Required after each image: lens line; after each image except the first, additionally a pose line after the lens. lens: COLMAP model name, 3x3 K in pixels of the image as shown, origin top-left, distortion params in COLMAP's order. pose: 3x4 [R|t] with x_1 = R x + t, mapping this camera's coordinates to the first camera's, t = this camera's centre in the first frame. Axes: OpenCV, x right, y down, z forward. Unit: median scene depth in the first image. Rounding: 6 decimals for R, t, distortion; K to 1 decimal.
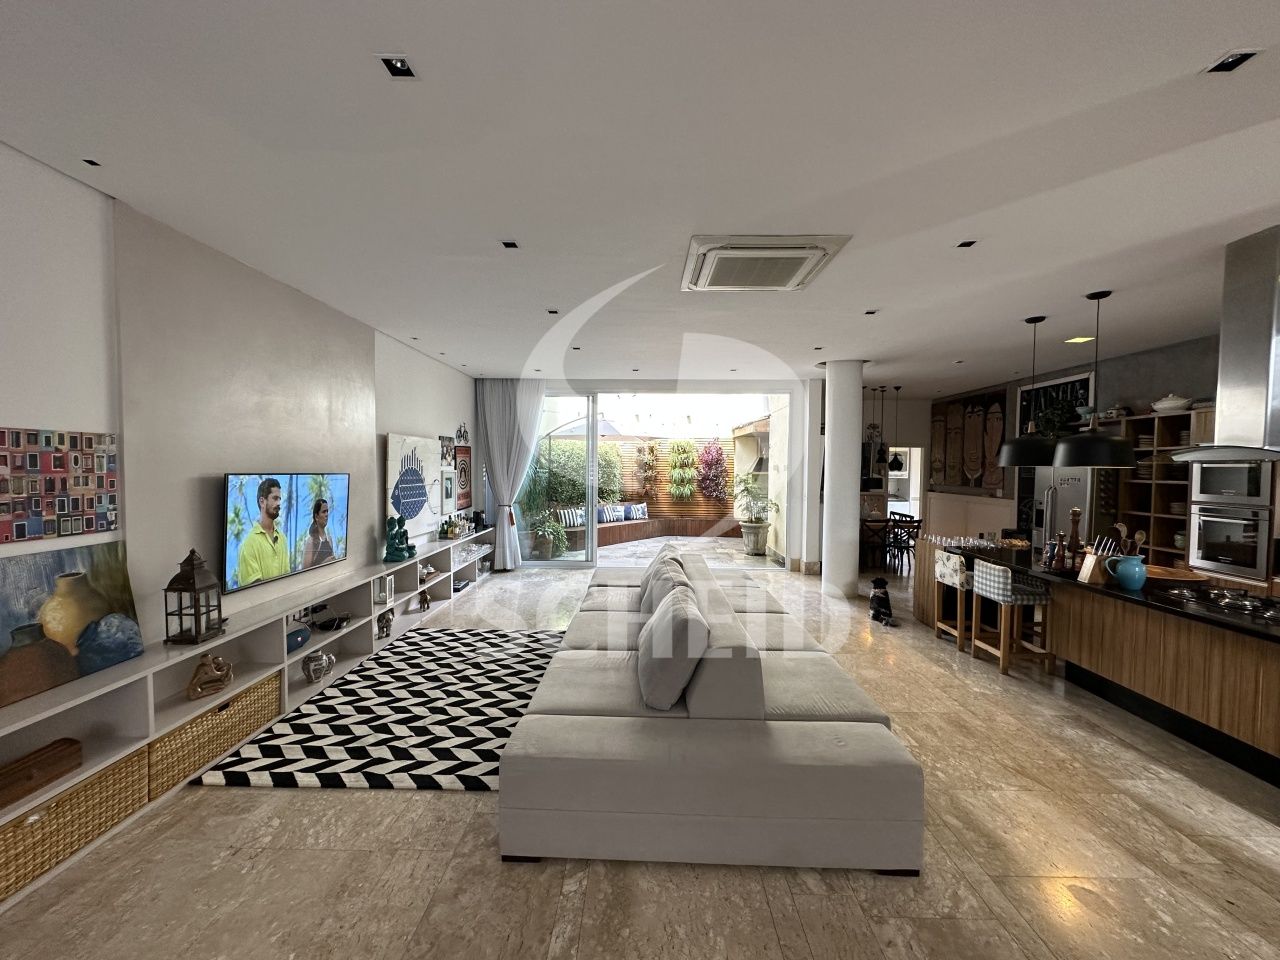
lens RADIAL K [[510.7, 0, 638.1], [0, 510.7, 481.2], [0, 0, 1]] dist [-0.002364, 0.000662]
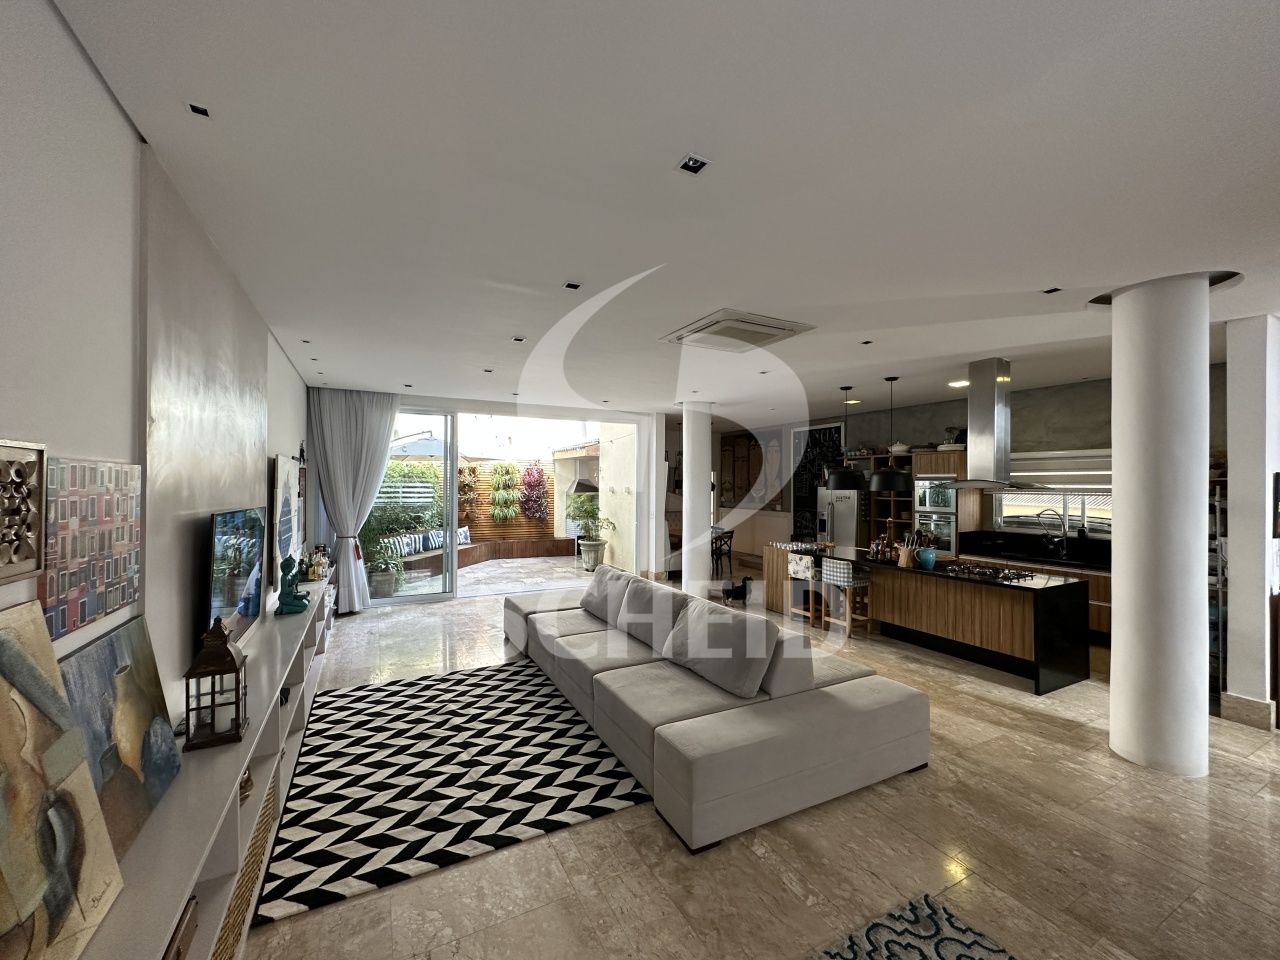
lens RADIAL K [[510.7, 0, 638.4], [0, 510.7, 481.7], [0, 0, 1]] dist [-0.002364, 0.000662]
pose [[0.878511, -0.001734, 0.477719, -0.416143], [0.017657, 0.999428, -0.028844, -0.020346], [-0.477396, 0.033775, 0.878039, 0.021594]]
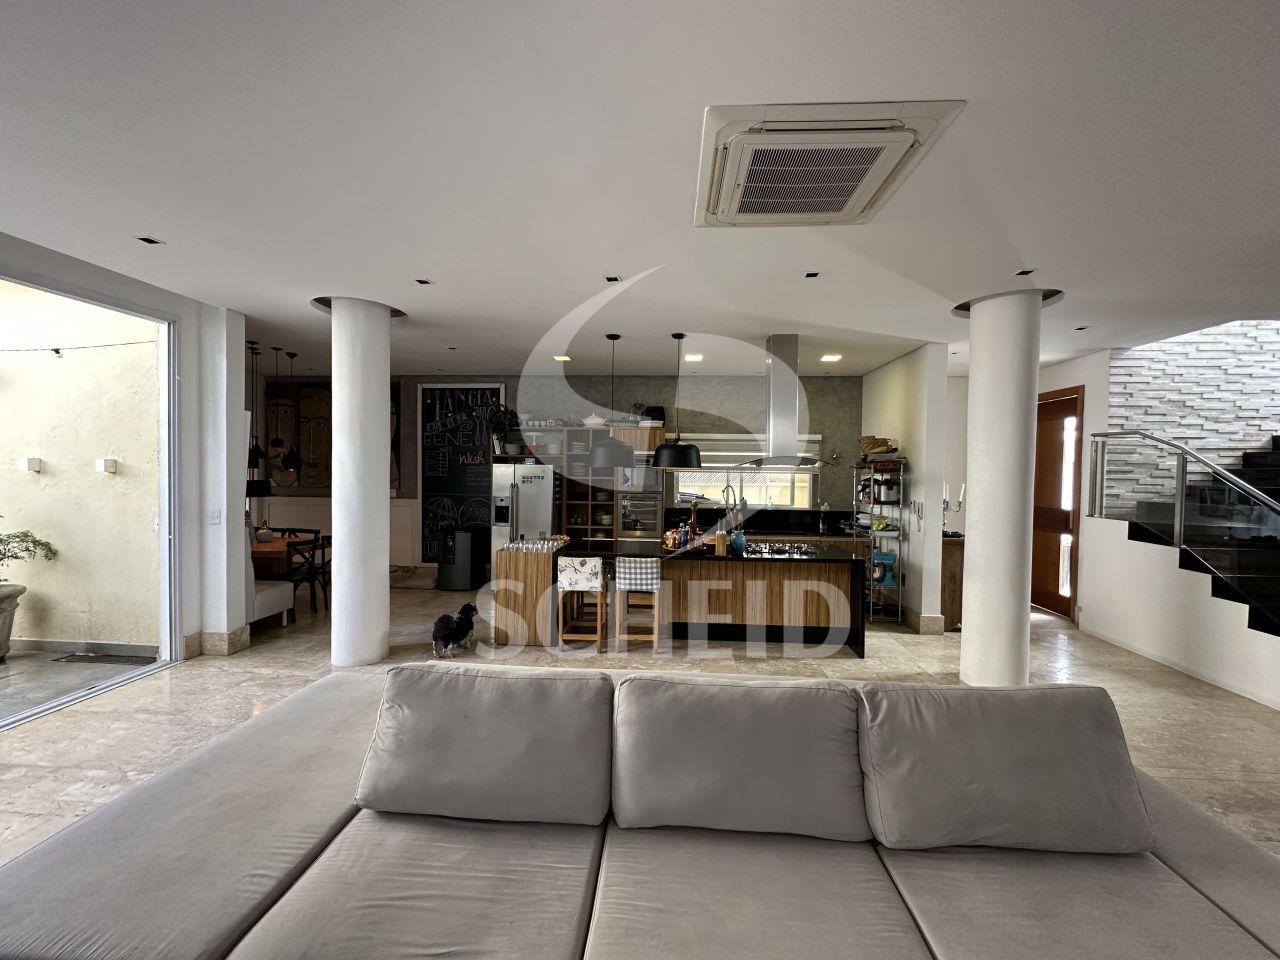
lens RADIAL K [[510.7, 0, 639.1], [0, 510.7, 478.8], [0, 0, 1]] dist [-0.002364, 0.000662]
pose [[0.054093, -0.025356, 0.998214, -0.345711], [0.019234, 0.999519, 0.024347, -0.028712], [-0.998351, 0.017882, 0.054554, 0.863173]]
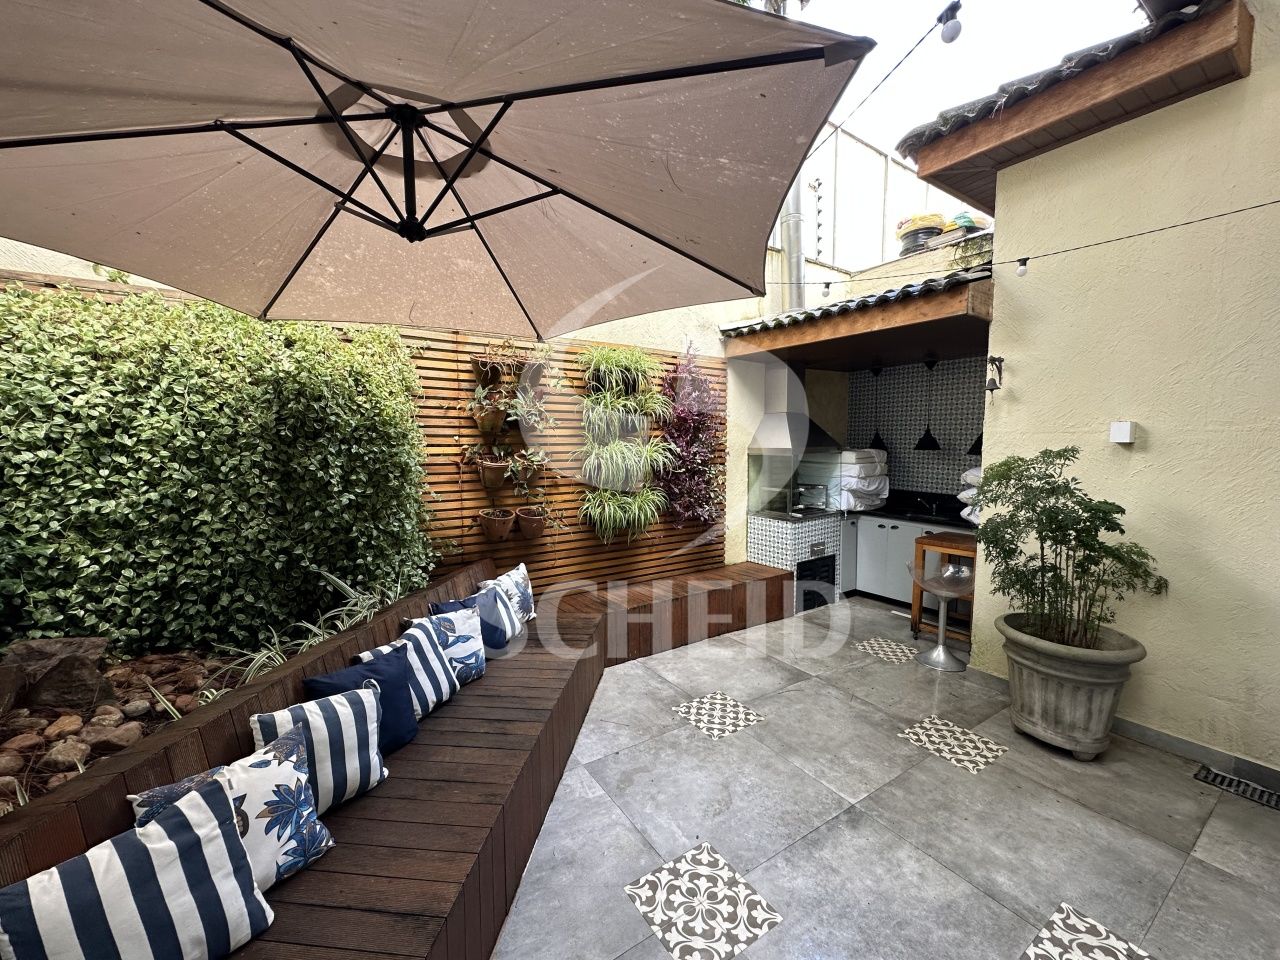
lens RADIAL K [[510.7, 0, 638.4], [0, 510.7, 480.3], [0, 0, 1]] dist [-0.002364, 0.000662]
pose [[0.819621, -0.053085, 0.570442, -0.241427], [0.025725, 0.998104, 0.055920, -0.047803], [-0.572329, -0.031159, 0.819432, 1.903294]]
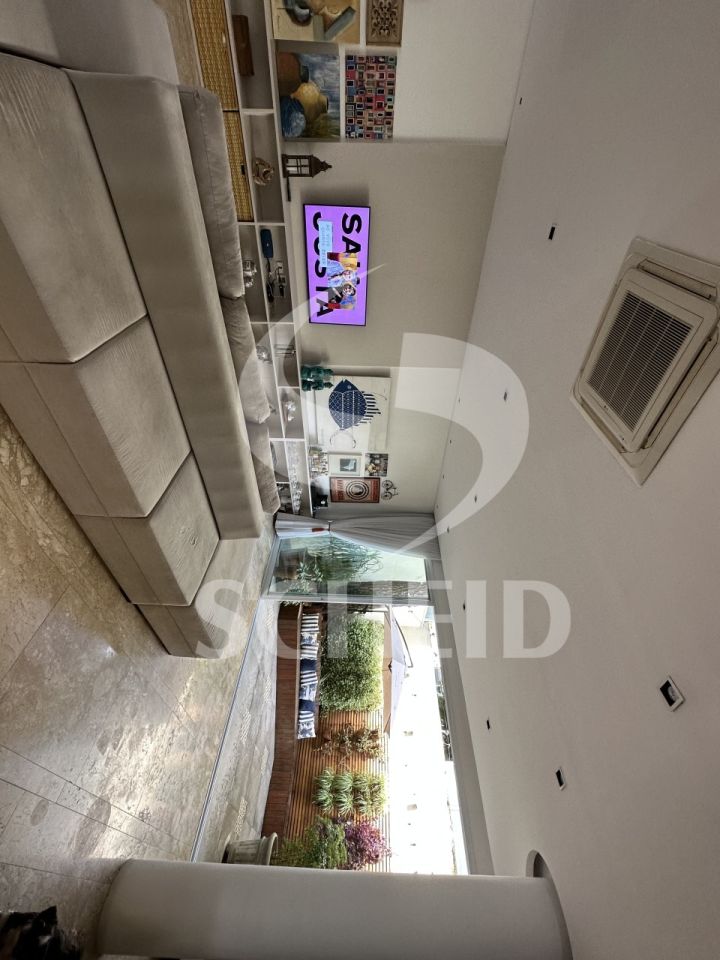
lens RADIAL K [[383.0, 0, 357.9], [0, 383.0, 477.8], [0, 0, 1]] dist [-0.002364, 0.000662]
pose [[-0.026111, 0.656787, -0.753624, 0.571081], [-0.998611, -0.051657, -0.010420, -0.004083], [-0.045773, 0.752305, 0.657223, 0.563720]]
